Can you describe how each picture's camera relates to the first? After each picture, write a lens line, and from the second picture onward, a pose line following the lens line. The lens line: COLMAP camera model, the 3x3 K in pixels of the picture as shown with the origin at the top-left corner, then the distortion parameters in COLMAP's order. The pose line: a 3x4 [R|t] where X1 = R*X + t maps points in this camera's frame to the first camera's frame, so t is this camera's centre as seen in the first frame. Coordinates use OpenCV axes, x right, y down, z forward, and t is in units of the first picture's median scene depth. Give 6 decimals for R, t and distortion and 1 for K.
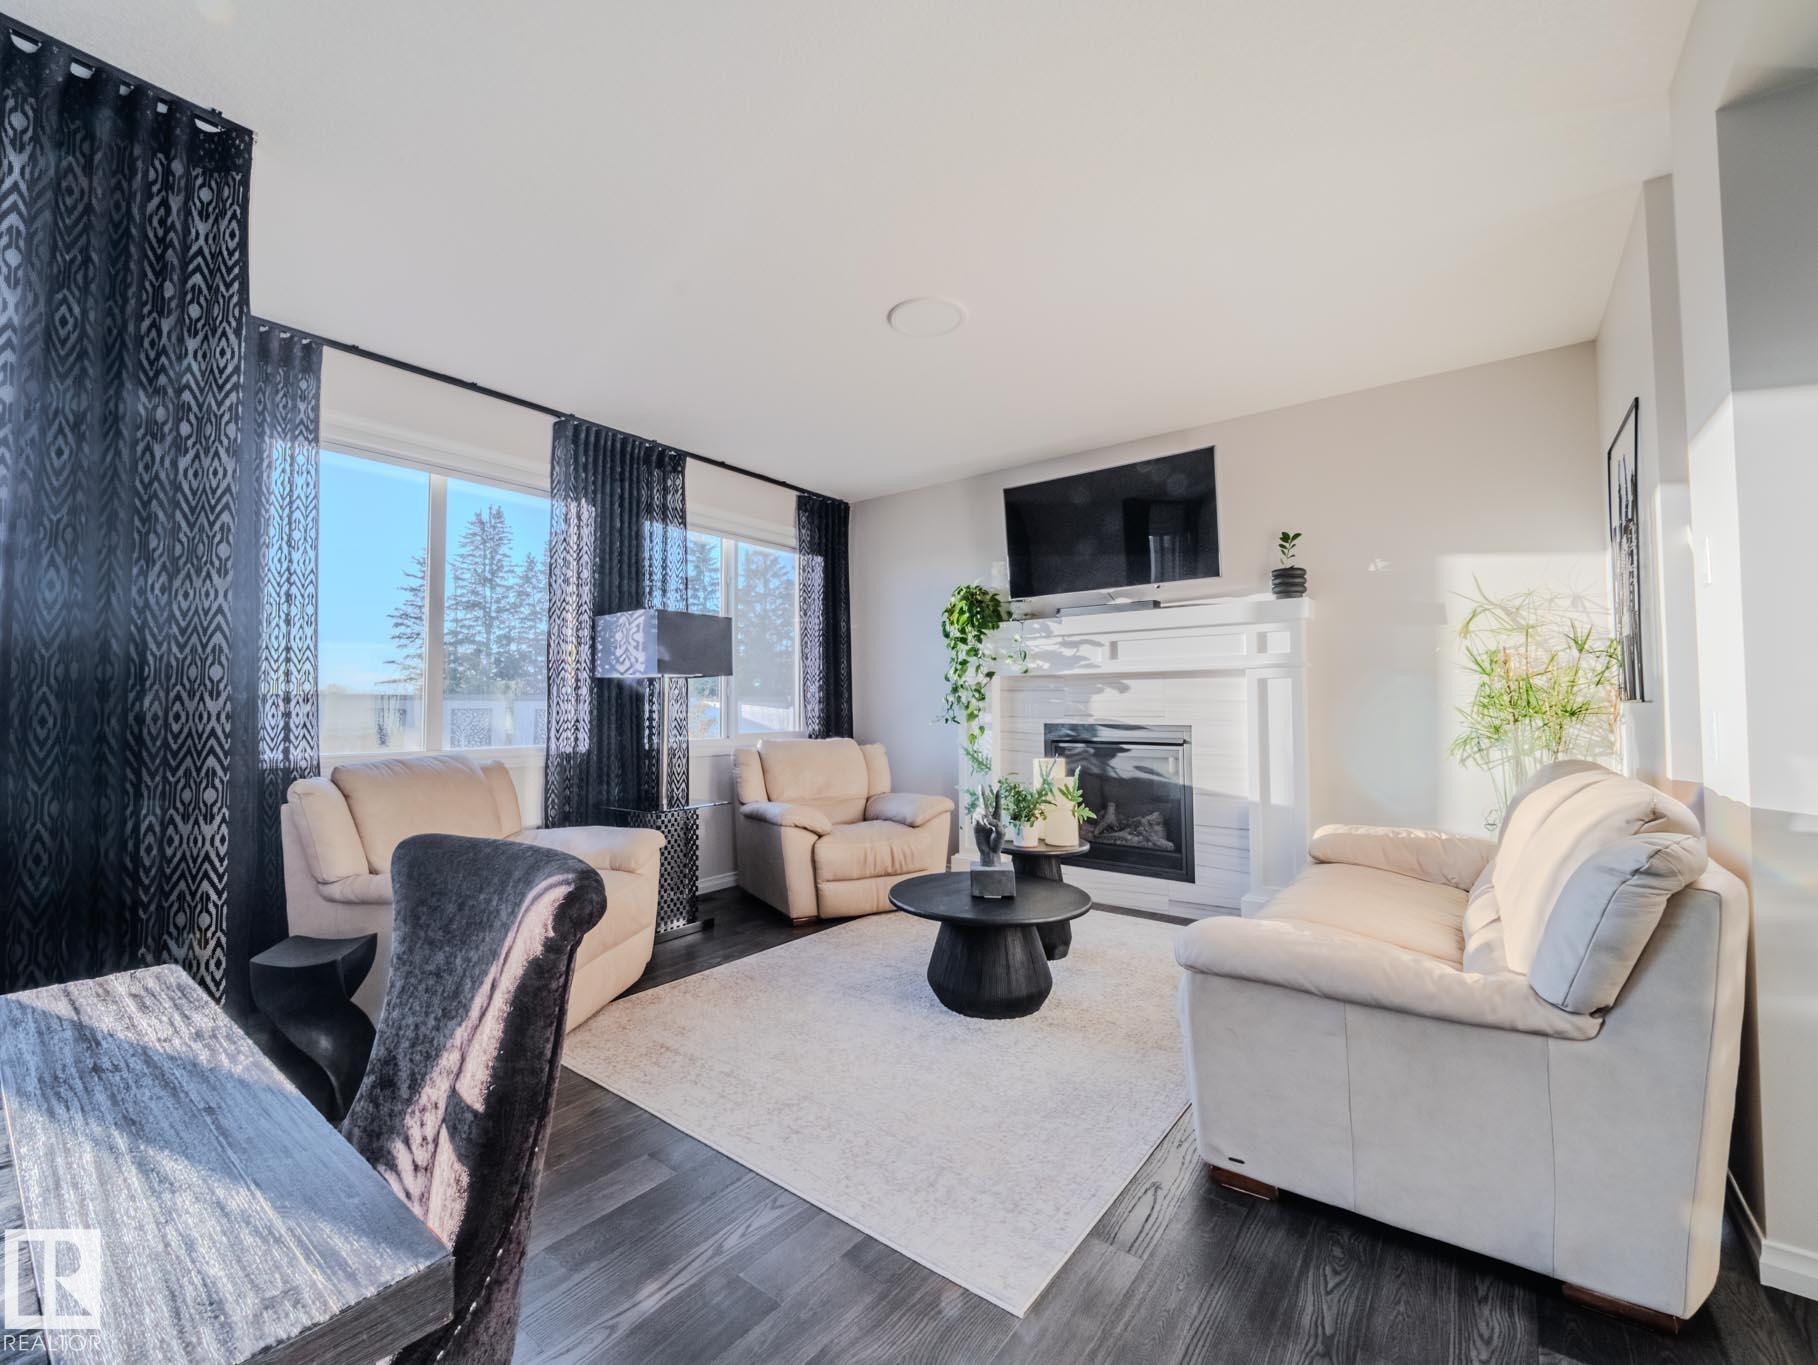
lens RADIAL K [[747.2, 0, 887.4], [0, 747.2, 682.2], [0, 0, 1]] dist [-0.004987, -0.001780]
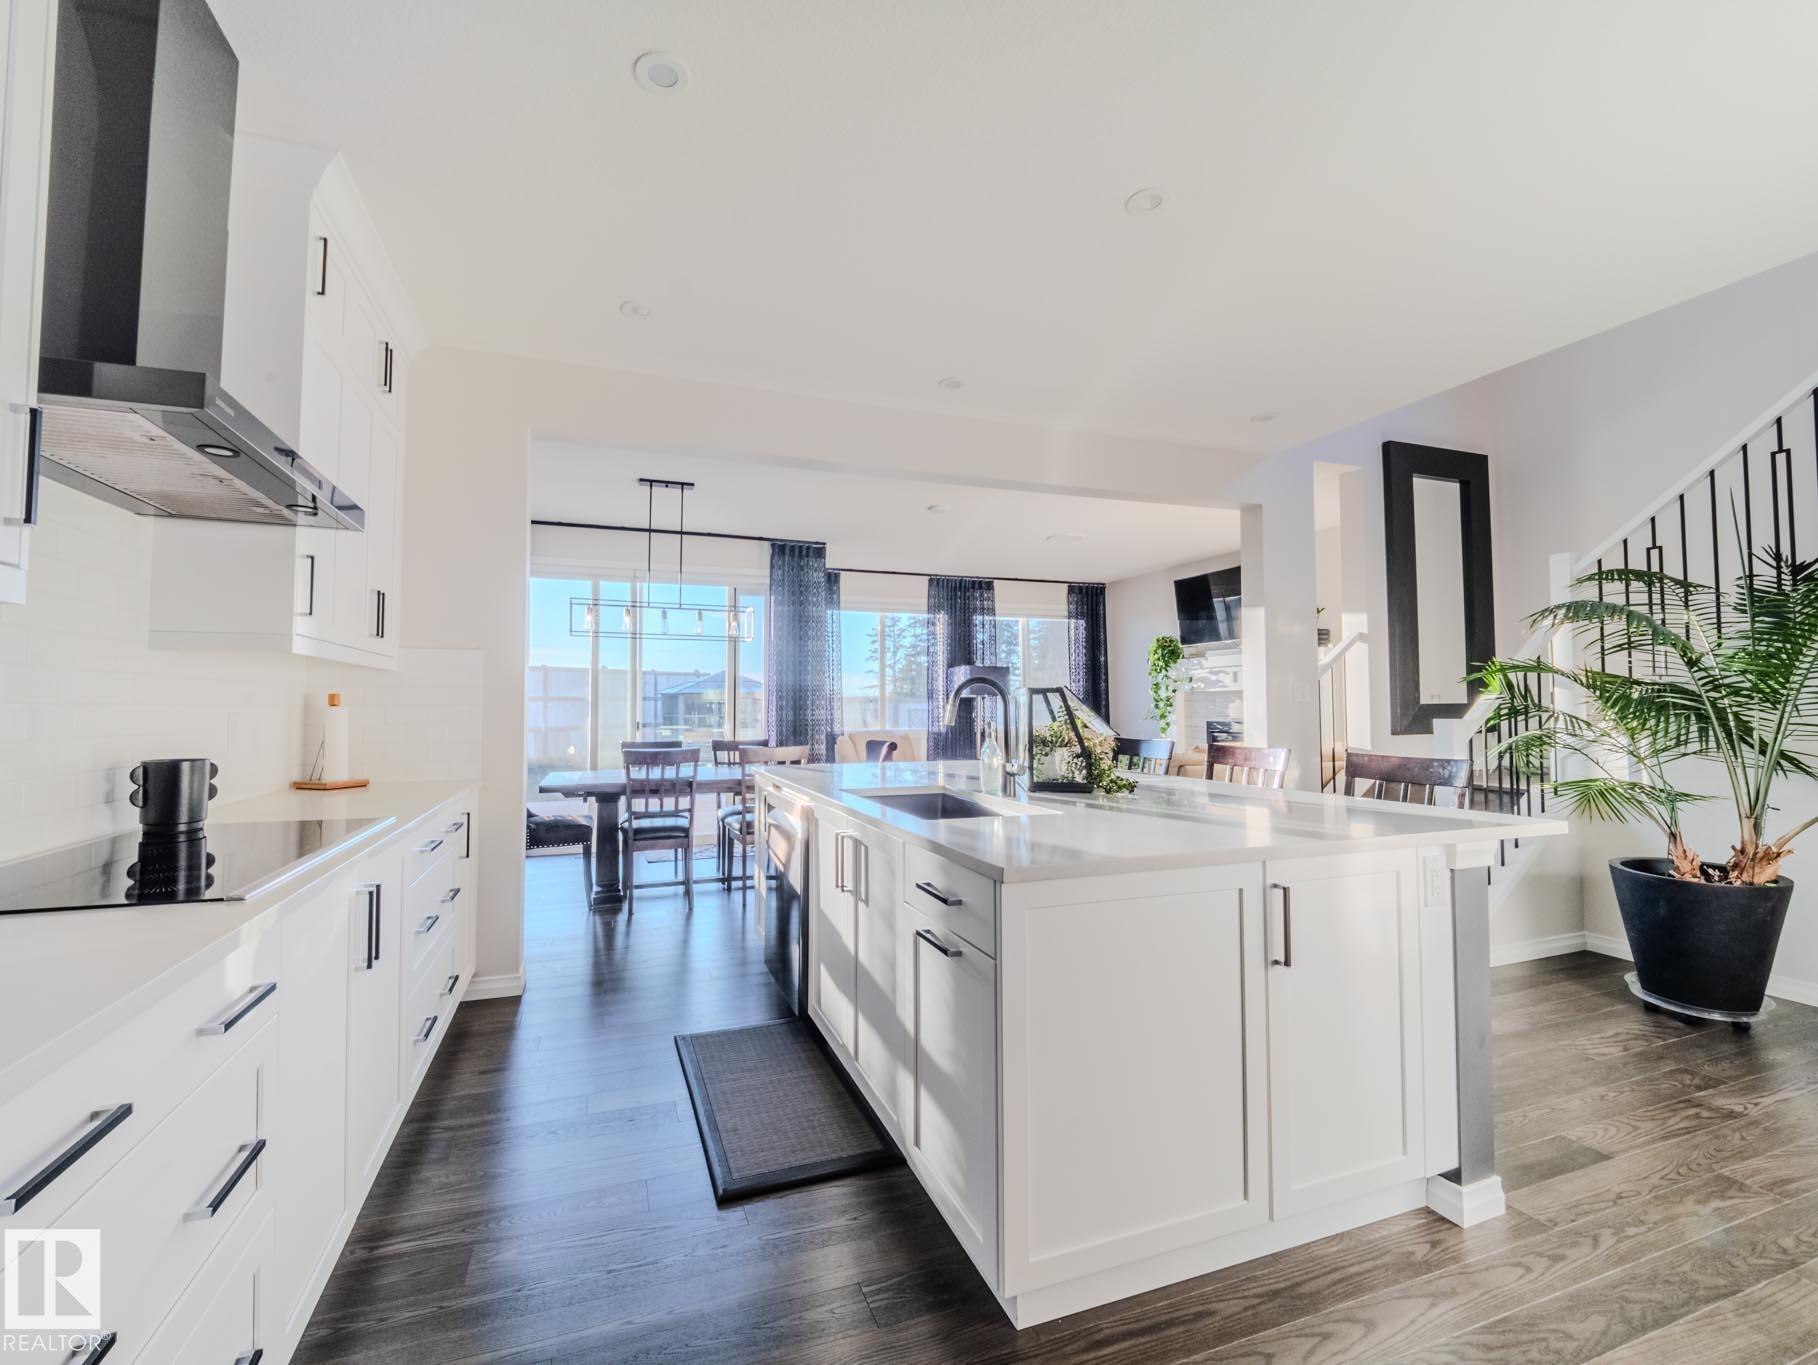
lens RADIAL K [[794.5, 0, 857.7], [0, 794.5, 676.2], [0, 0, 1]] dist [0.024700, 0.000070]
pose [[0.822467, -0.022171, -0.568380, 0.631780], [0.019706, 0.999751, -0.010482, -0.043131], [0.568471, -0.002579, 0.822699, -0.938454]]
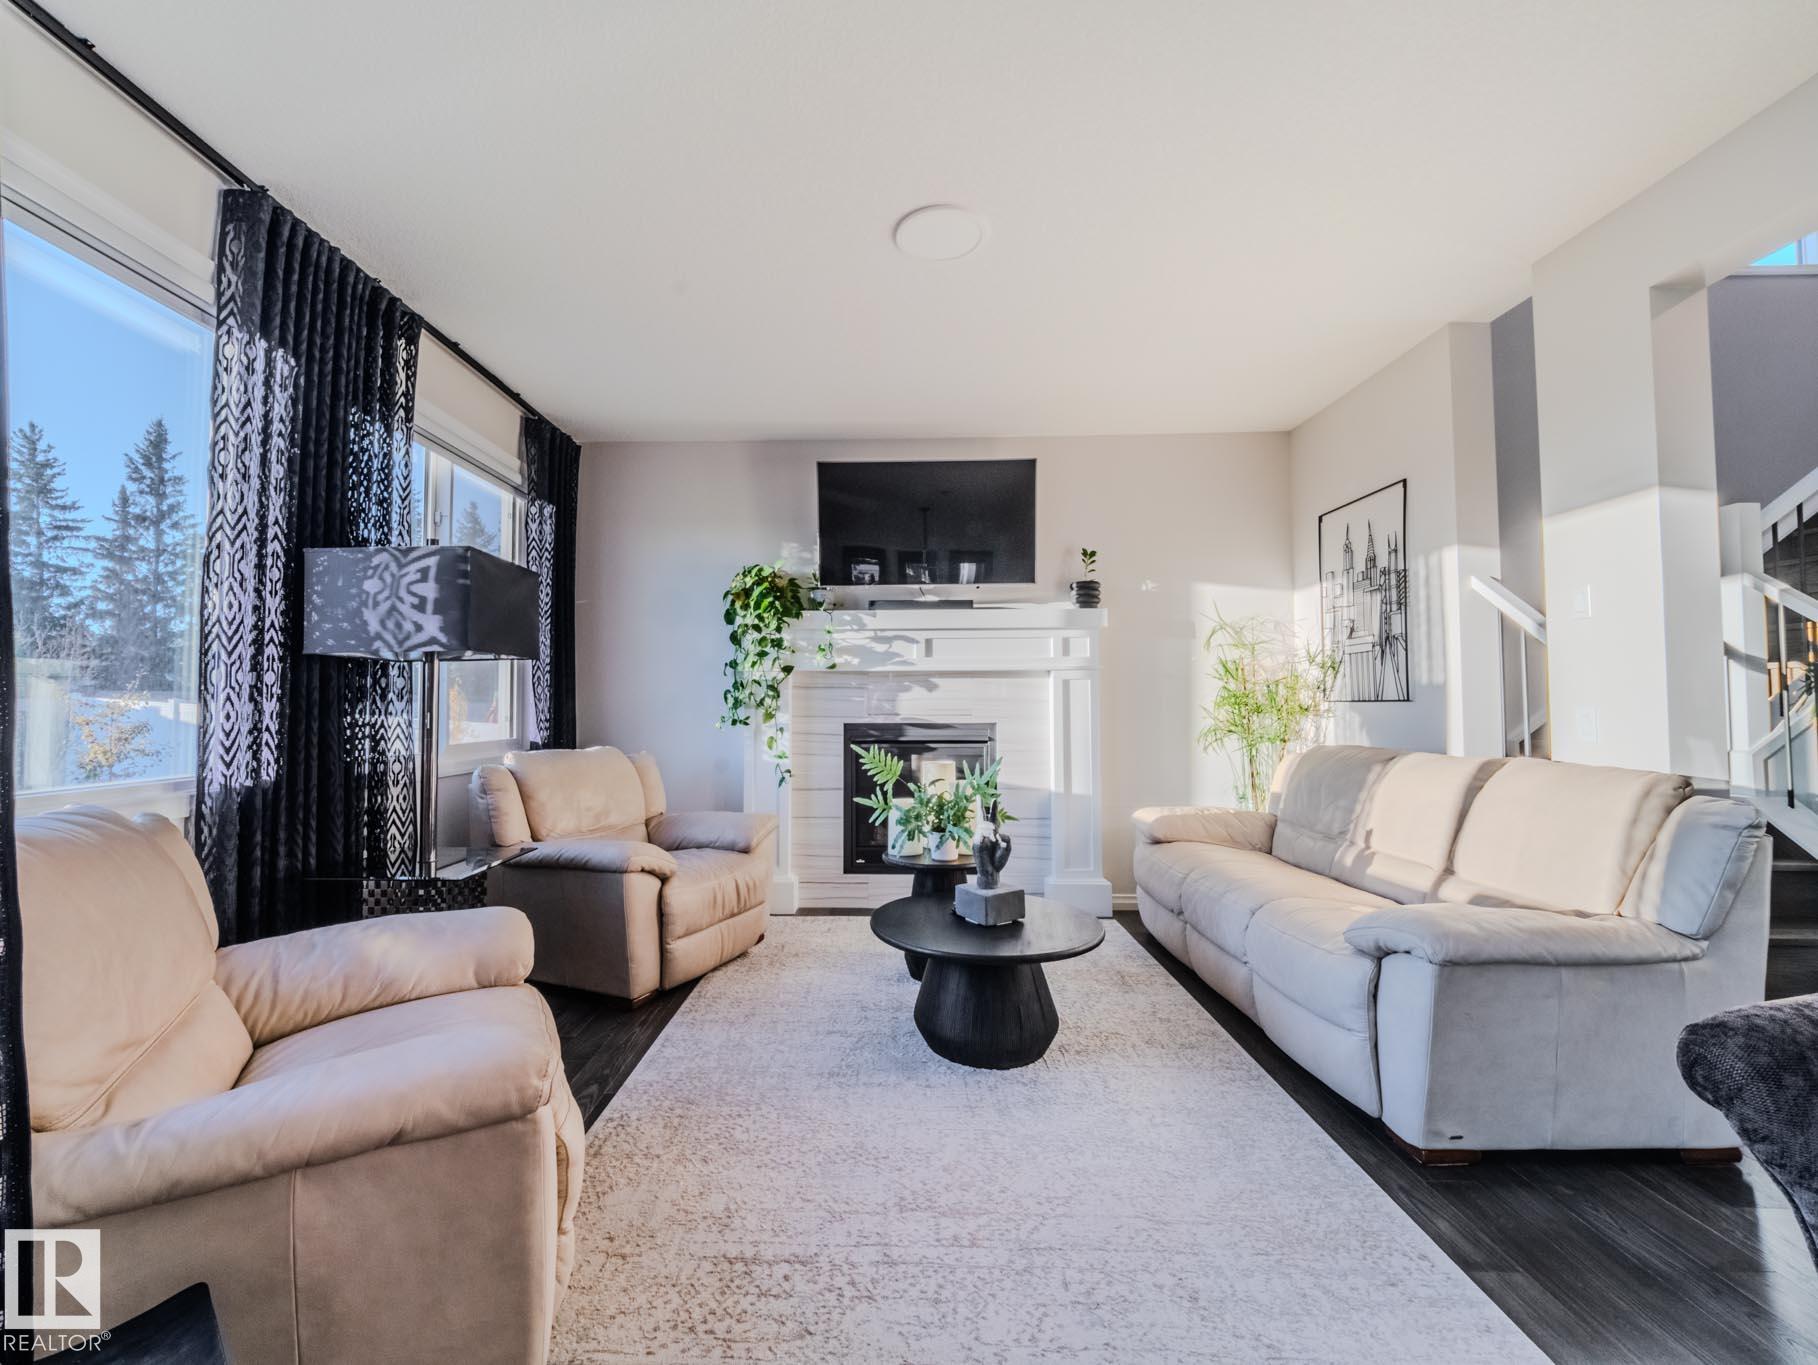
lens RADIAL K [[747.2, 0, 836.3], [0, 747.2, 672.5], [0, 0, 1]] dist [-0.004987, -0.001780]
pose [[0.814864, 0.025912, 0.579072, -0.367915], [-0.018706, 0.999656, -0.018411, 0.010113], [-0.579350, 0.004170, 0.815068, 0.278593]]
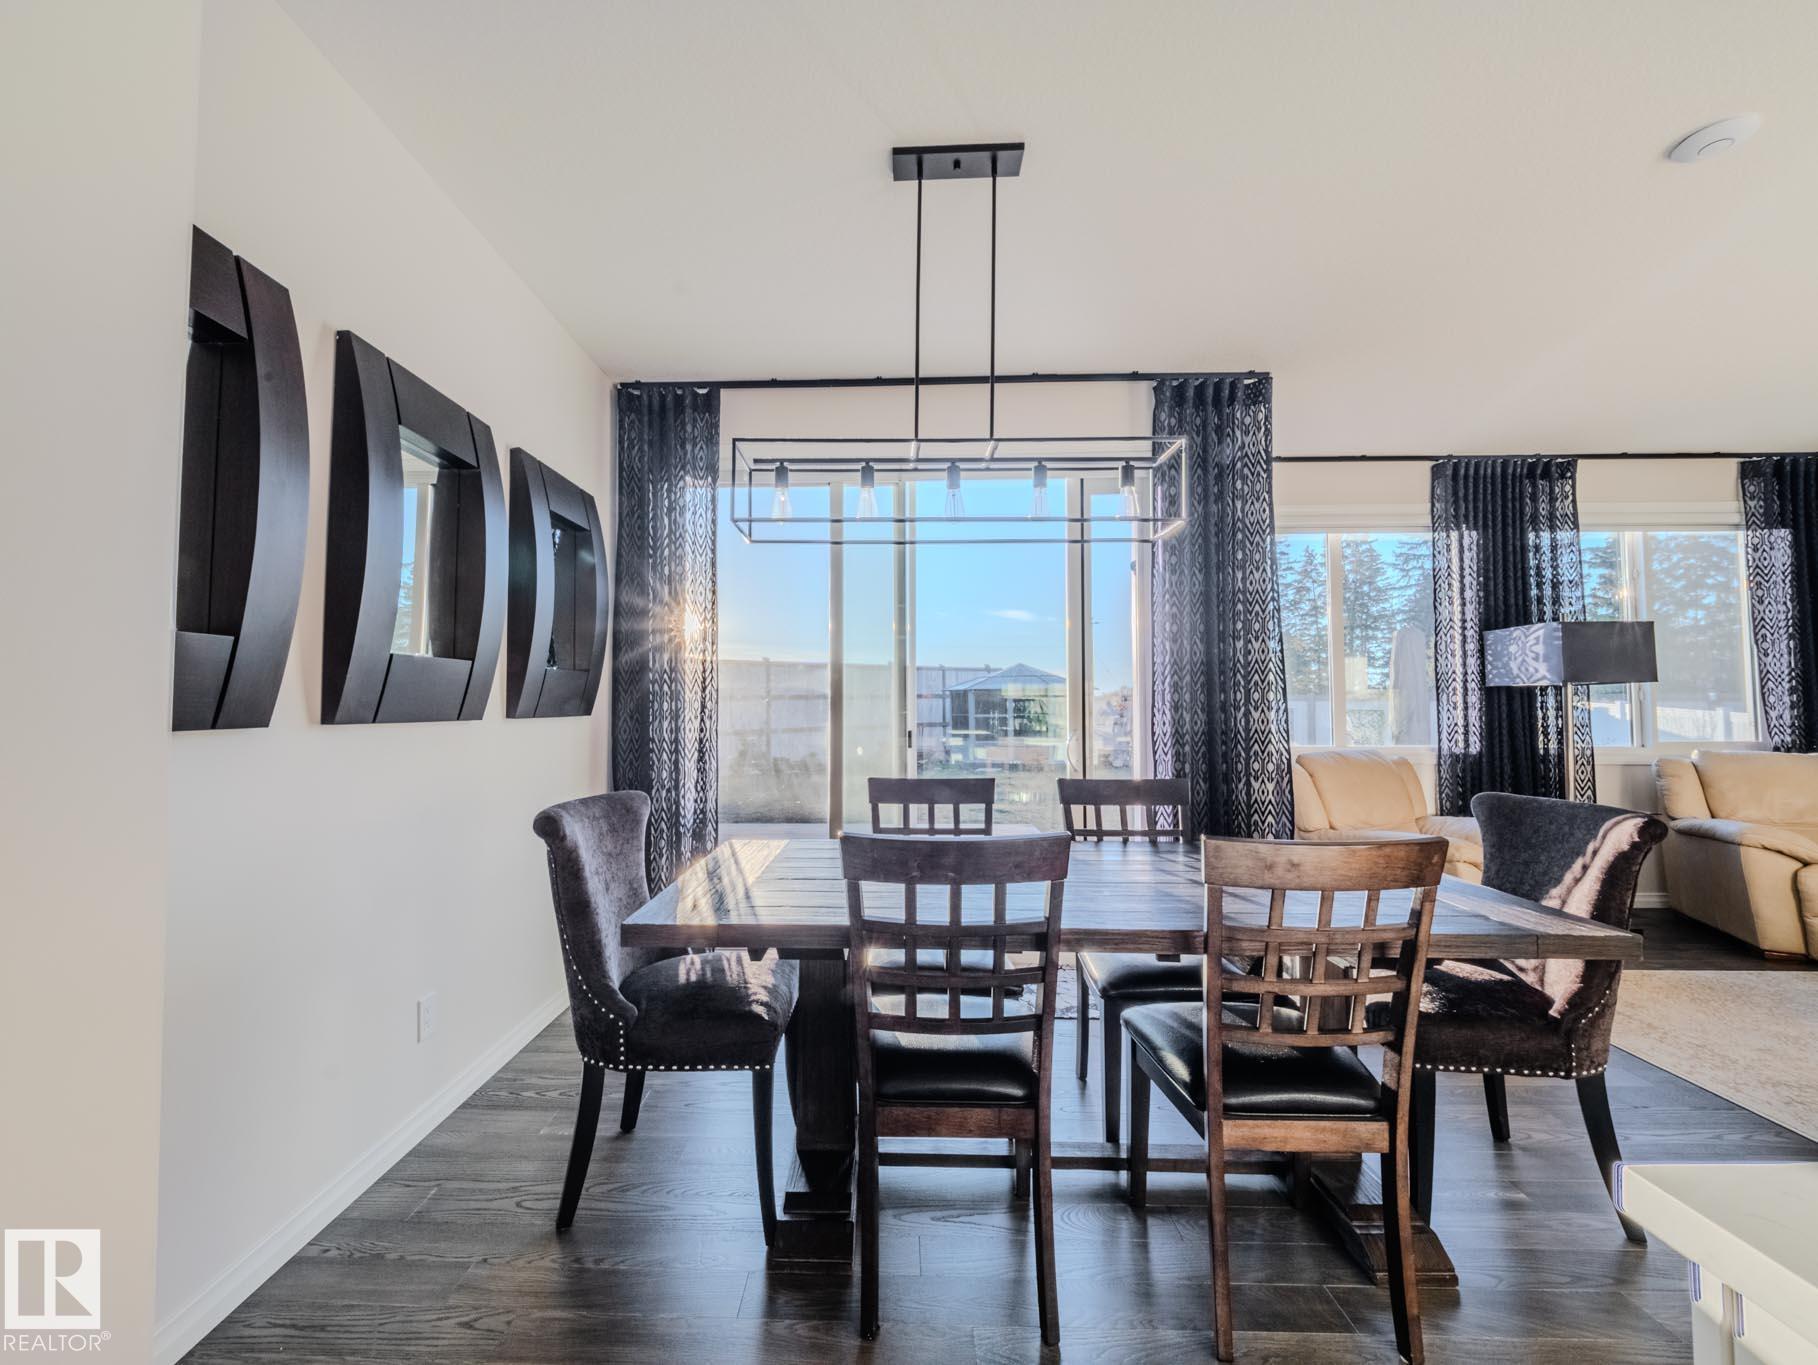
lens RADIAL K [[778.9, 0, 869.2], [0, 778.9, 677.1], [0, 0, 1]] dist [-0.003688, -0.001306]
pose [[0.582277, -0.029768, -0.812445, 0.011199], [0.027502, 0.999479, -0.016910, -0.024895], [0.812525, -0.012497, 0.582792, -0.390330]]
